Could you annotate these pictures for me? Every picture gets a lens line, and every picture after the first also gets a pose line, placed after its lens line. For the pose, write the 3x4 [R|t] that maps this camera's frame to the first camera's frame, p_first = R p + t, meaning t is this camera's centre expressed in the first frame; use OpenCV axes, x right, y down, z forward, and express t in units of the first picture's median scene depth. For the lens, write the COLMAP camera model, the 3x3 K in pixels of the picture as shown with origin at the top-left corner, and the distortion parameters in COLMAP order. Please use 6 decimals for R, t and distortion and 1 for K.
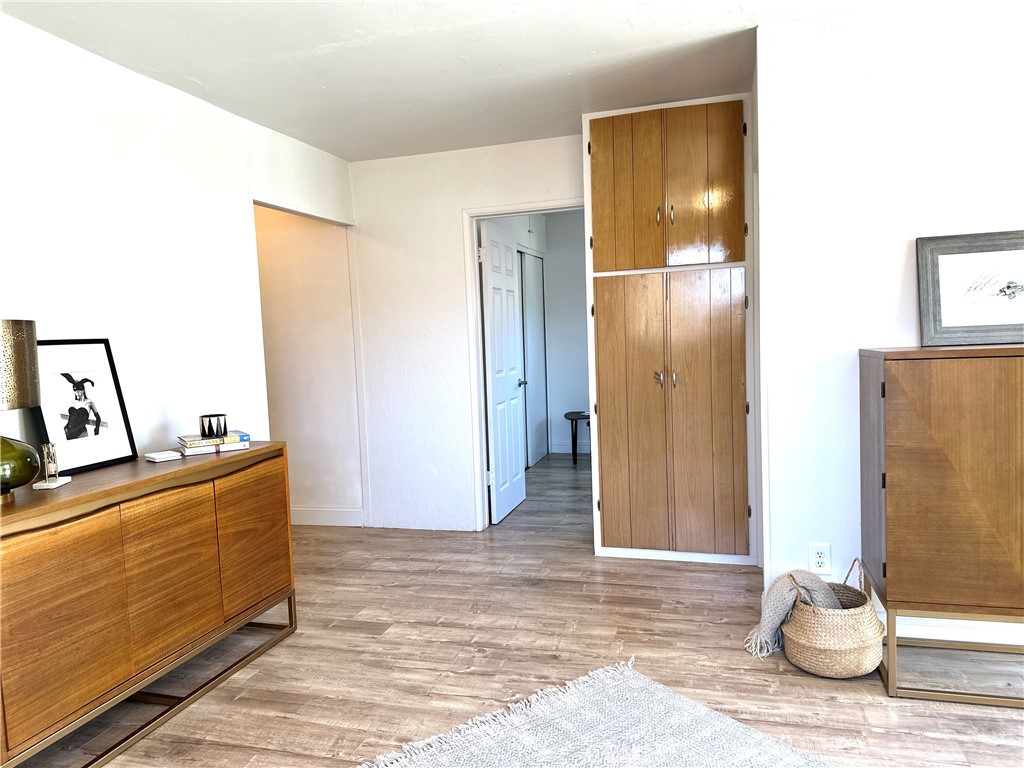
lens RADIAL K [[722.0, 0, 512.0], [0, 722.0, 384.0], [0, 0, 1]] dist [0.082638, -0.134259]
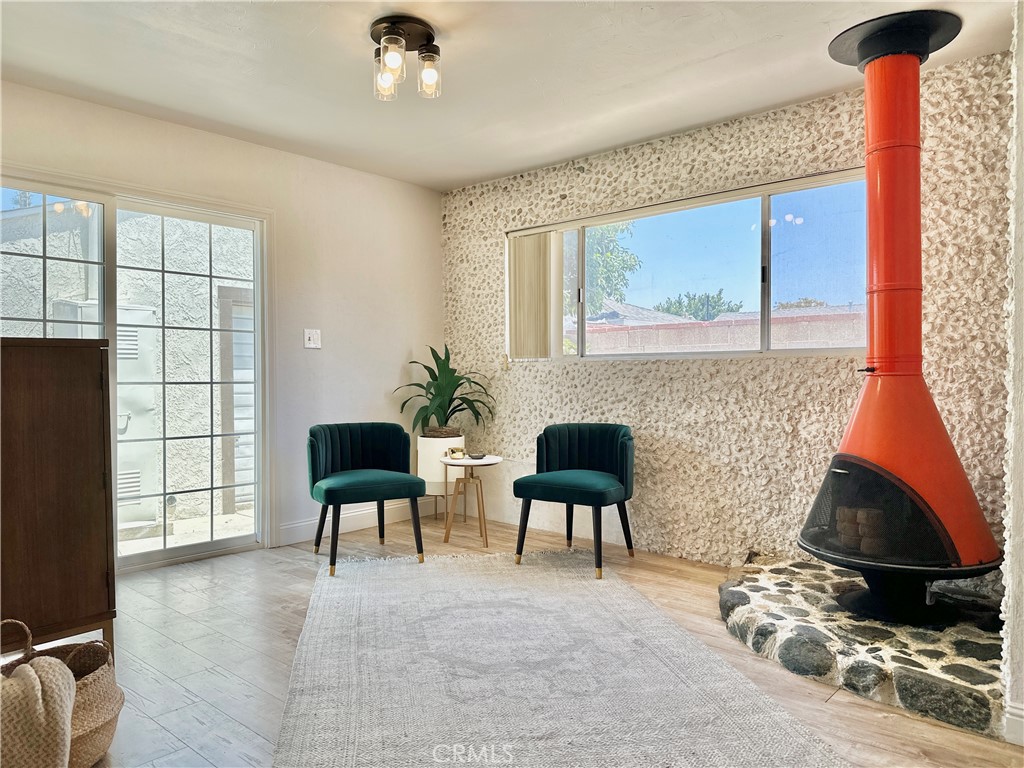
lens RADIAL K [[710.0, 0, 512.0], [0, 710.0, 384.0], [0, 0, 1]] dist [0.129957, -0.113837]
pose [[-0.903444, 0.041787, 0.426665, -0.282998], [0.073672, 0.995566, 0.058493, -0.002284], [-0.422328, 0.084278, -0.902516, 1.320535]]
